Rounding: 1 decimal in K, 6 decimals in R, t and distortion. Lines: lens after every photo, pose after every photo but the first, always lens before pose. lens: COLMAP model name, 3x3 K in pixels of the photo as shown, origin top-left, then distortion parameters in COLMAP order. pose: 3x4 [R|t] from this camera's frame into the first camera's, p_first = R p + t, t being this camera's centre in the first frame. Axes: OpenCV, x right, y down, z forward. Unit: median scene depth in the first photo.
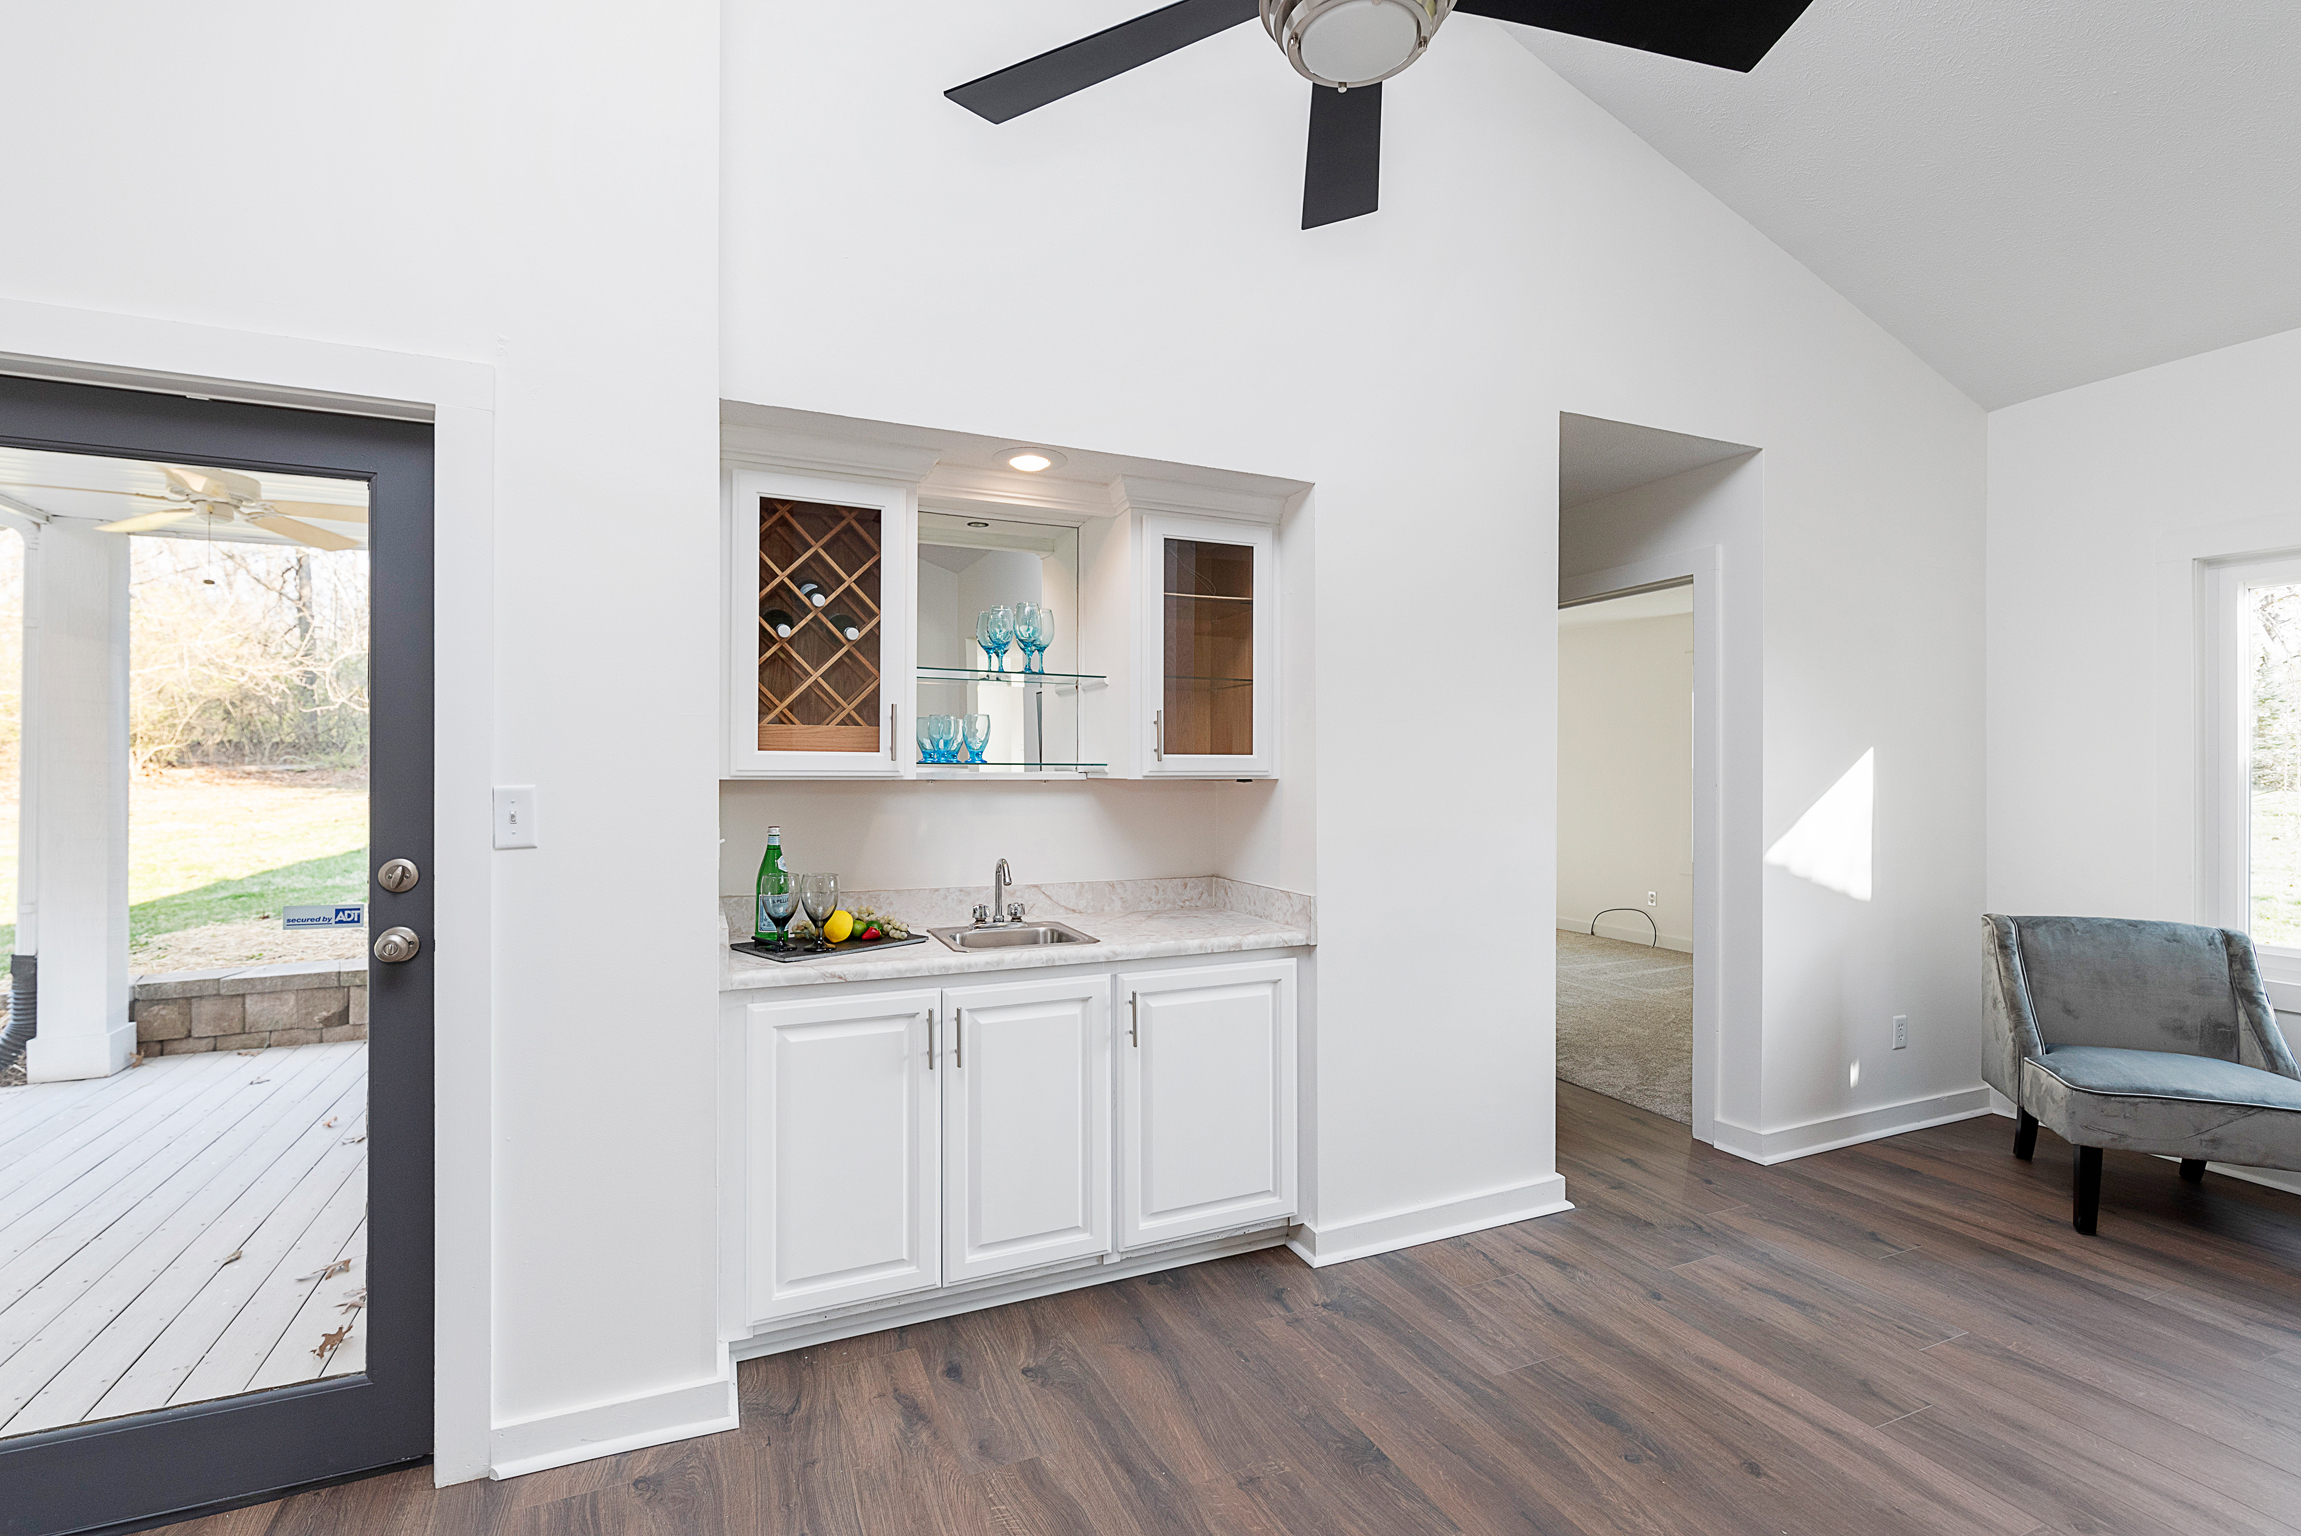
lens RADIAL K [[1003.0, 0, 1142.2], [0, 1003.0, 769.2], [0, 0, 1]] dist [0.002248, -0.000849]
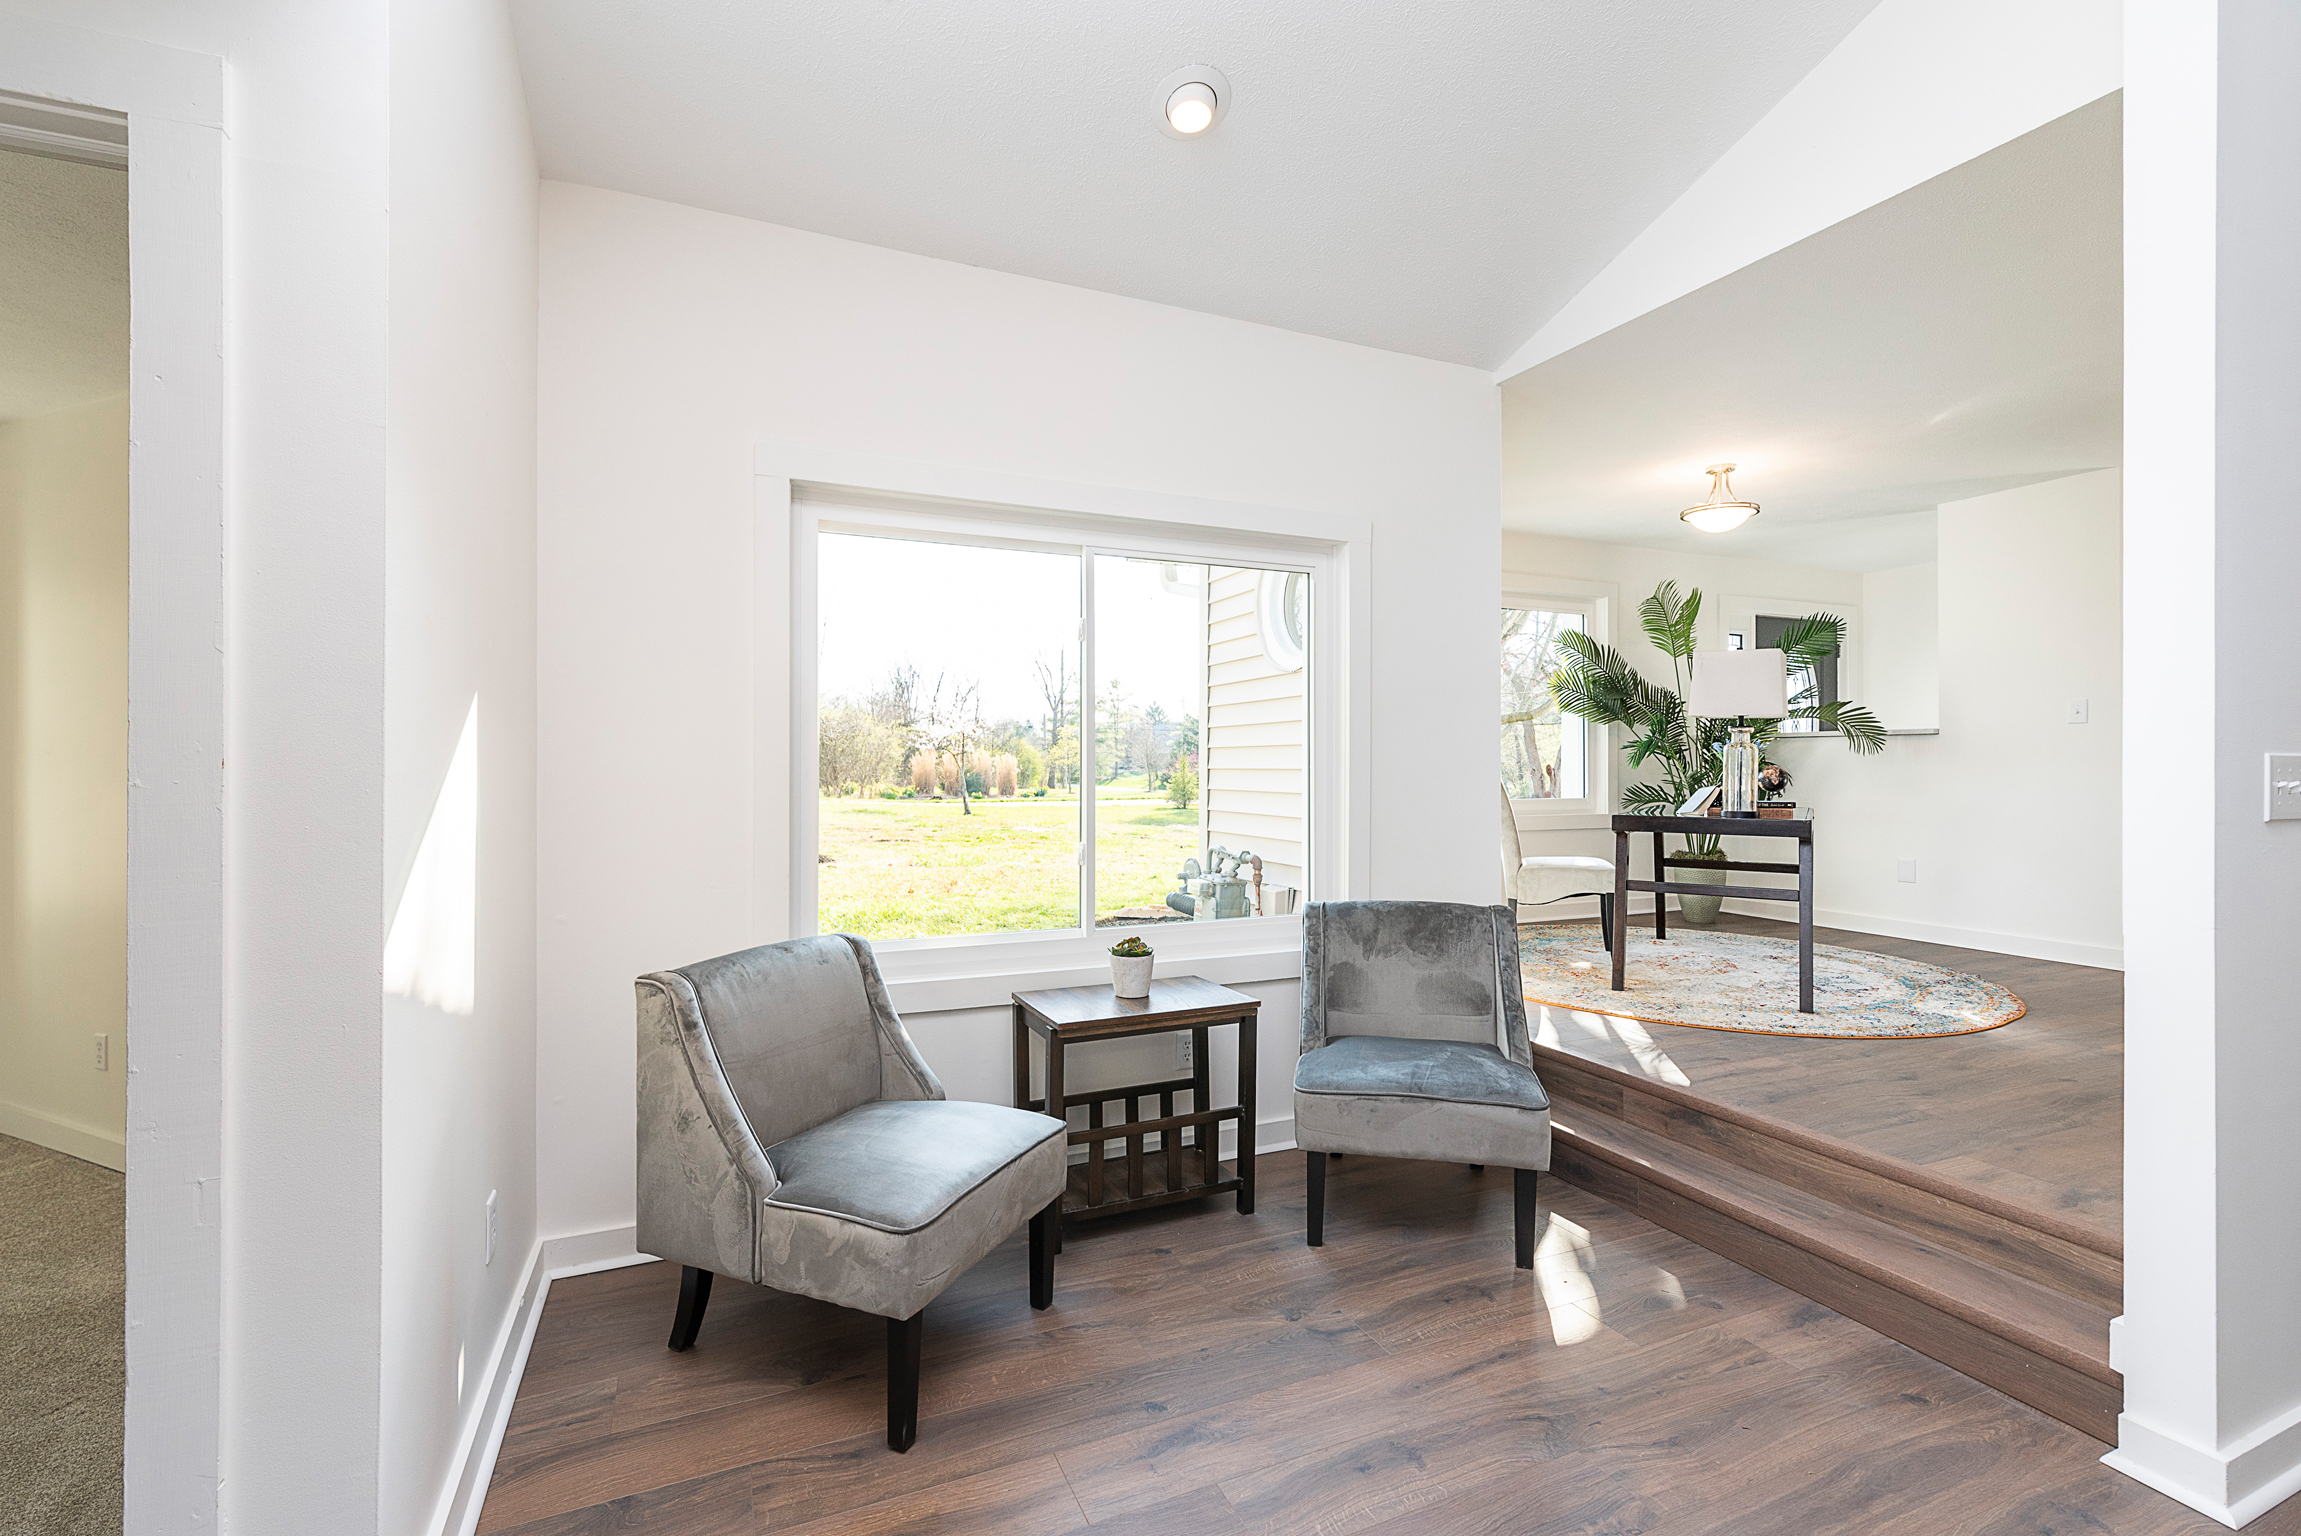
lens RADIAL K [[1003.0, 0, 1150.1], [0, 1003.0, 755.4], [0, 0, 1]] dist [0.002248, -0.000849]
pose [[0.010126, 0.004115, 0.999940, 0.308366], [-0.003103, 0.999987, -0.004083, 0.017456], [-0.999944, -0.003062, 0.010139, 0.892542]]
